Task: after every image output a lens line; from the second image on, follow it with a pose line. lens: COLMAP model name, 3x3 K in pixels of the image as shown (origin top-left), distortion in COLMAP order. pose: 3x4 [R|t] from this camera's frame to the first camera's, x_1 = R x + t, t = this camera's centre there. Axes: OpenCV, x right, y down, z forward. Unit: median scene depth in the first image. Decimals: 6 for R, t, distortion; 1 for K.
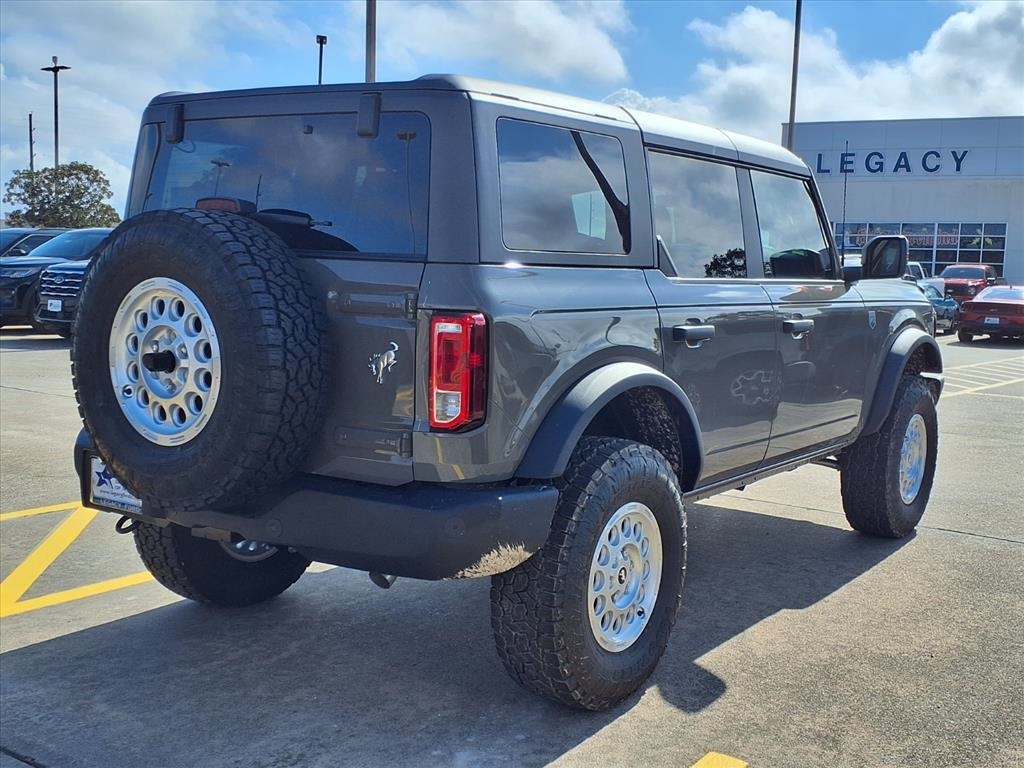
lens RADIAL K [[1177.8, 0, 539.6], [0, 1177.8, 384.5], [0, 0, 1]] dist [0.188673, -0.552945]
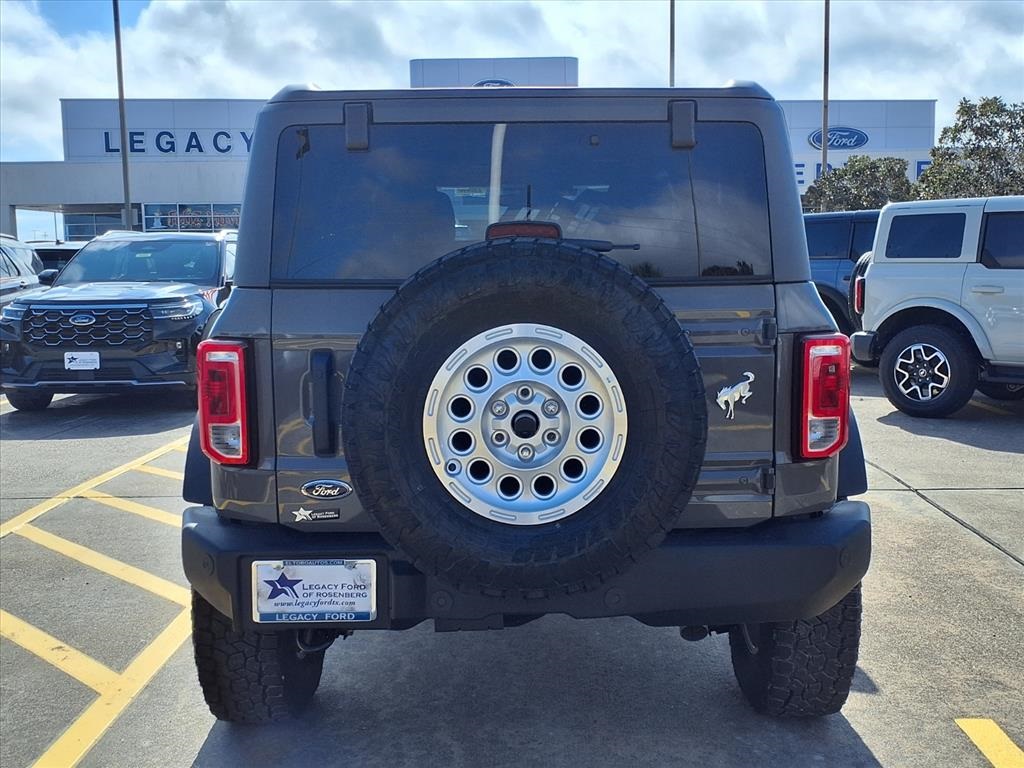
lens RADIAL K [[1179.9, 0, 539.4], [0, 1179.9, 373.3], [0, 0, 1]] dist [0.192356, -0.534546]
pose [[0.822399, -0.103326, 0.559450, -0.643647], [0.098815, 0.994365, 0.038391, -0.071816], [-0.560264, 0.023709, 0.827975, 0.264934]]
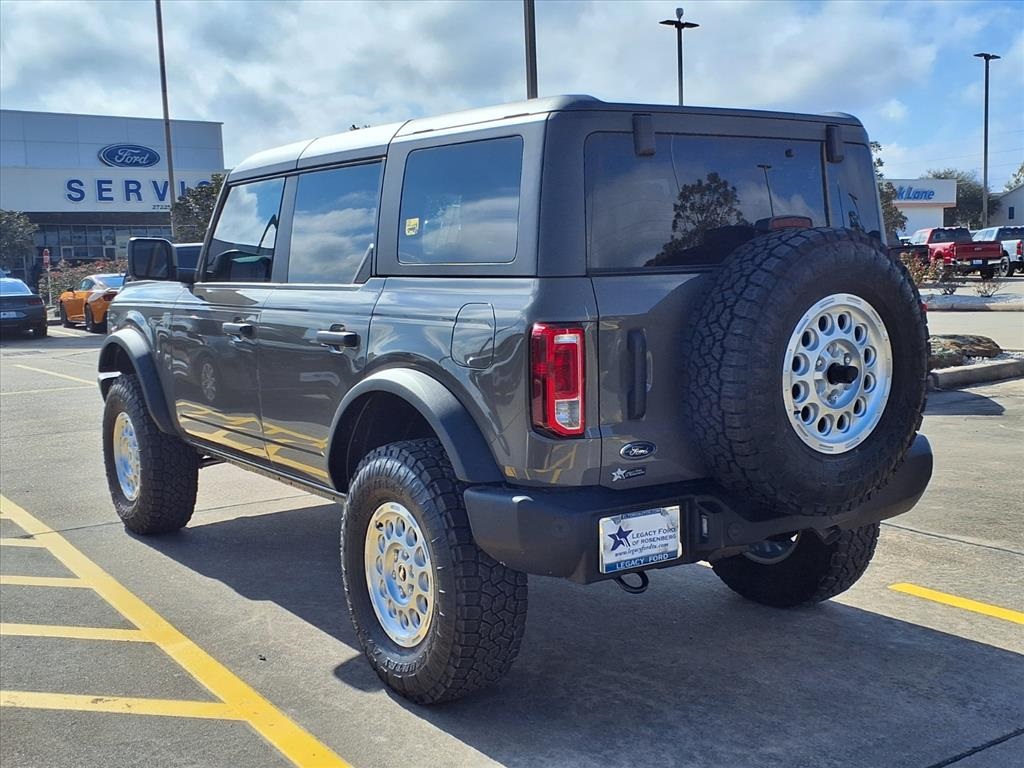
lens RADIAL K [[1179.9, 0, 539.4], [0, 1179.9, 373.3], [0, 0, 1]] dist [0.192356, -0.534546]
pose [[0.359805, -0.137196, 0.922885, -1.168558], [0.136180, 0.986260, 0.093525, -0.130042], [-0.923036, 0.092028, 0.373545, 0.718331]]
